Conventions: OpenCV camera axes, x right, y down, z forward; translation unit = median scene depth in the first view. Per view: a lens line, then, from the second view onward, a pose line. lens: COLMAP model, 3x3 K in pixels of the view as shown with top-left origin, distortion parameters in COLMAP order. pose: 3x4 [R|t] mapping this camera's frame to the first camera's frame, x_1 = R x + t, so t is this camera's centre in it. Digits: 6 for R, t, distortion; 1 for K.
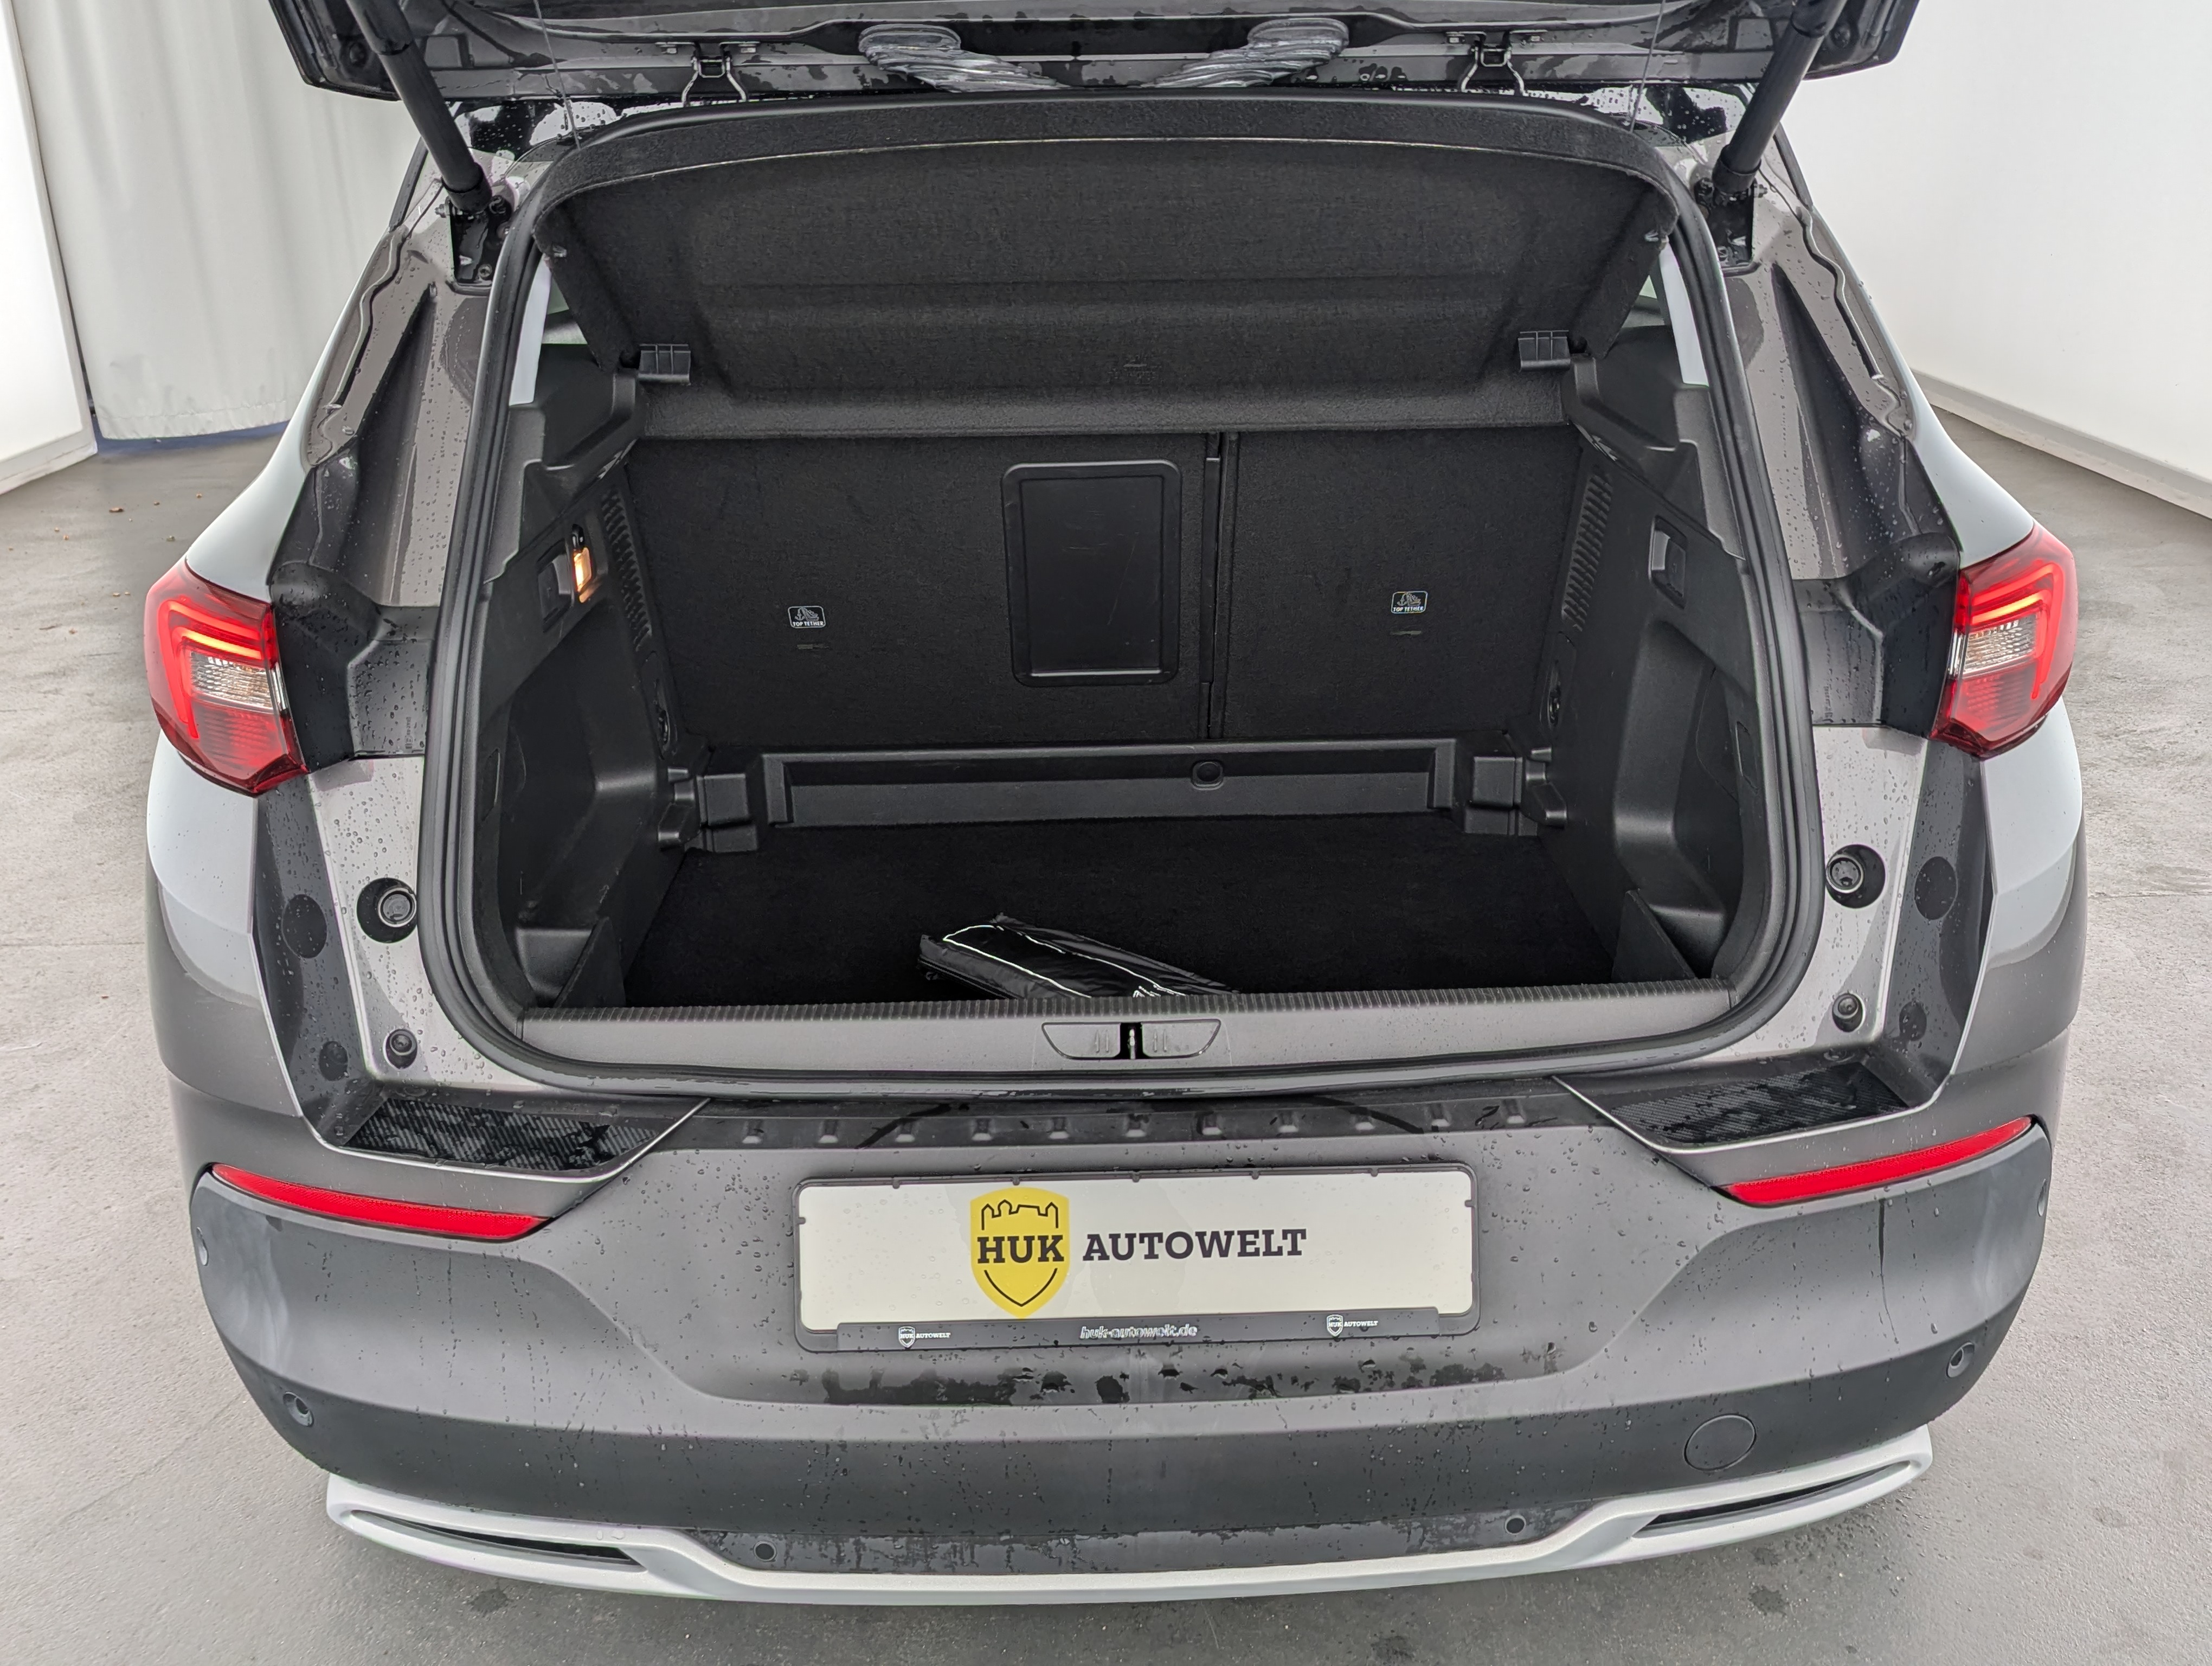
lens RADIAL K [[2020.7, 0, 1115.6], [0, 2020.7, 836.0], [0, 0, 1]] dist [0.013552, 0.000000]
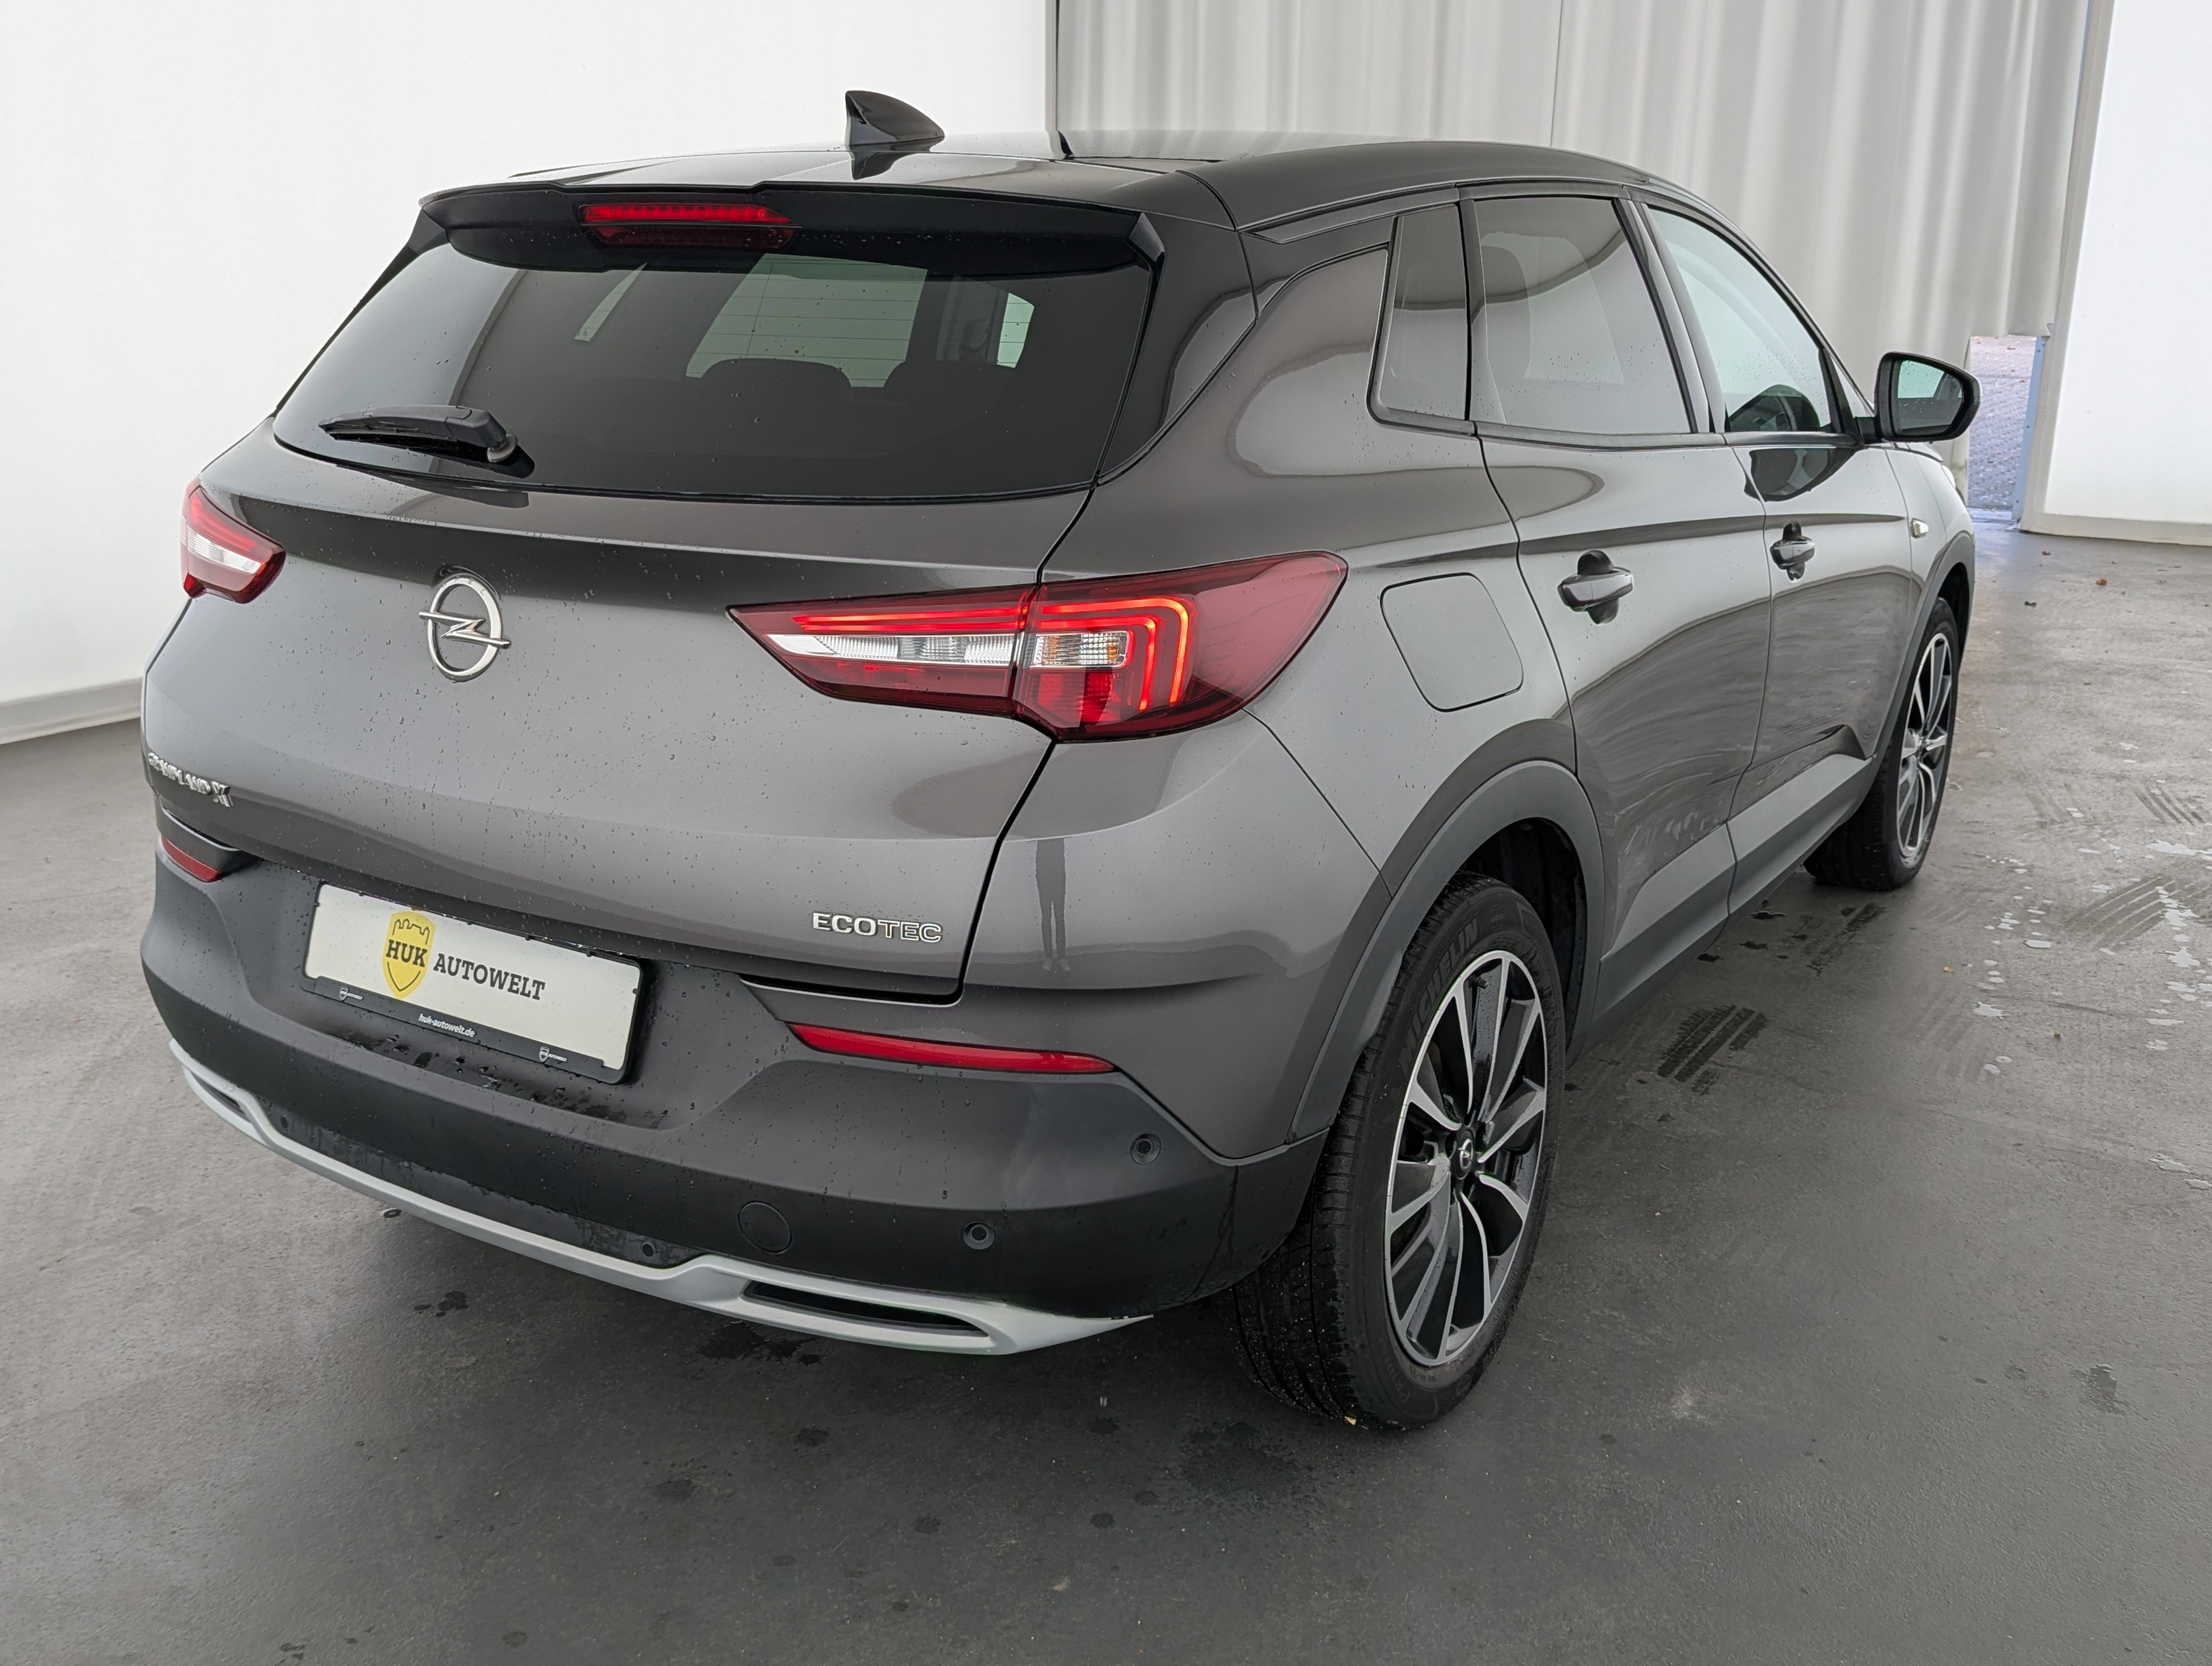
lens RADIAL K [[2020.7, 0, 1113.6], [0, 2020.7, 825.6], [0, 0, 1]] dist [0.013552, 0.000000]
pose [[0.828722, 0.172867, -0.532295, 1.150513], [-0.210826, 0.977464, -0.010793, 0.020046], [0.518433, 0.121166, 0.846490, 0.004129]]
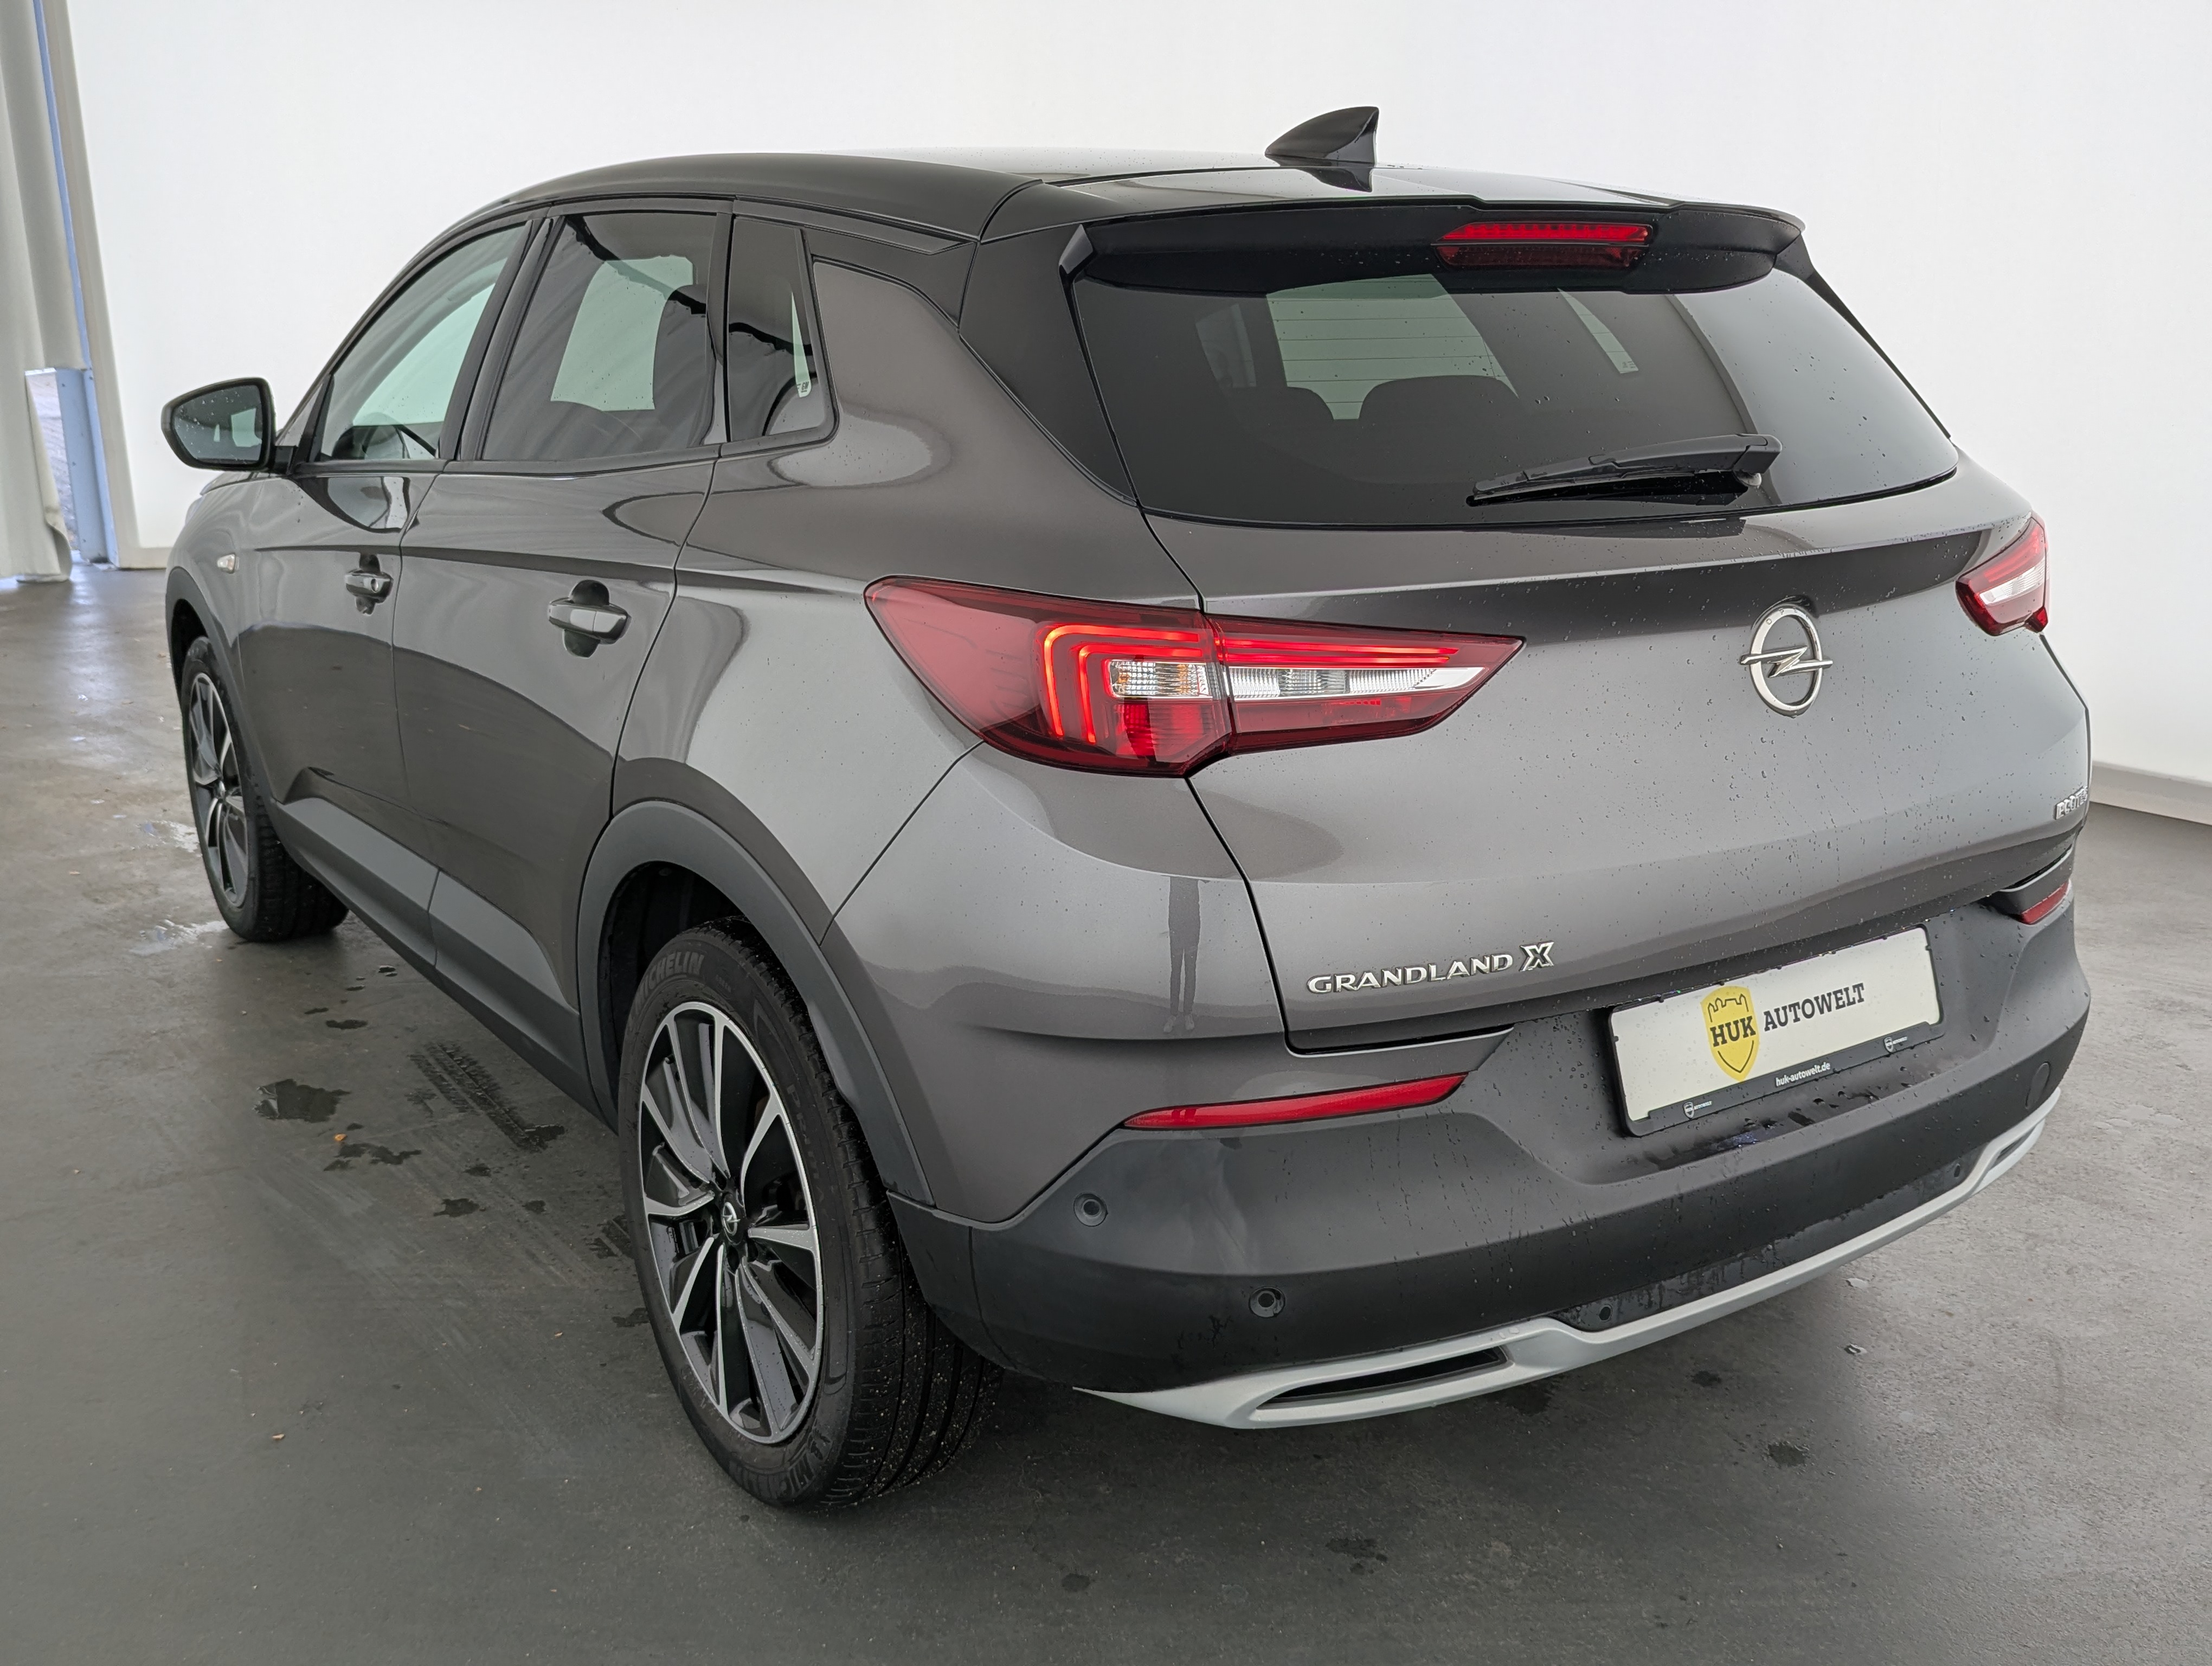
lens RADIAL K [[2020.7, 0, 1127.4], [0, 2020.7, 834.0], [0, 0, 1]] dist [0.013552, 0.000000]
pose [[0.841516, -0.129728, 0.524425, -1.083830], [0.176107, 0.983587, -0.039278, 0.055535], [-0.510722, 0.125408, 0.850550, 0.034122]]
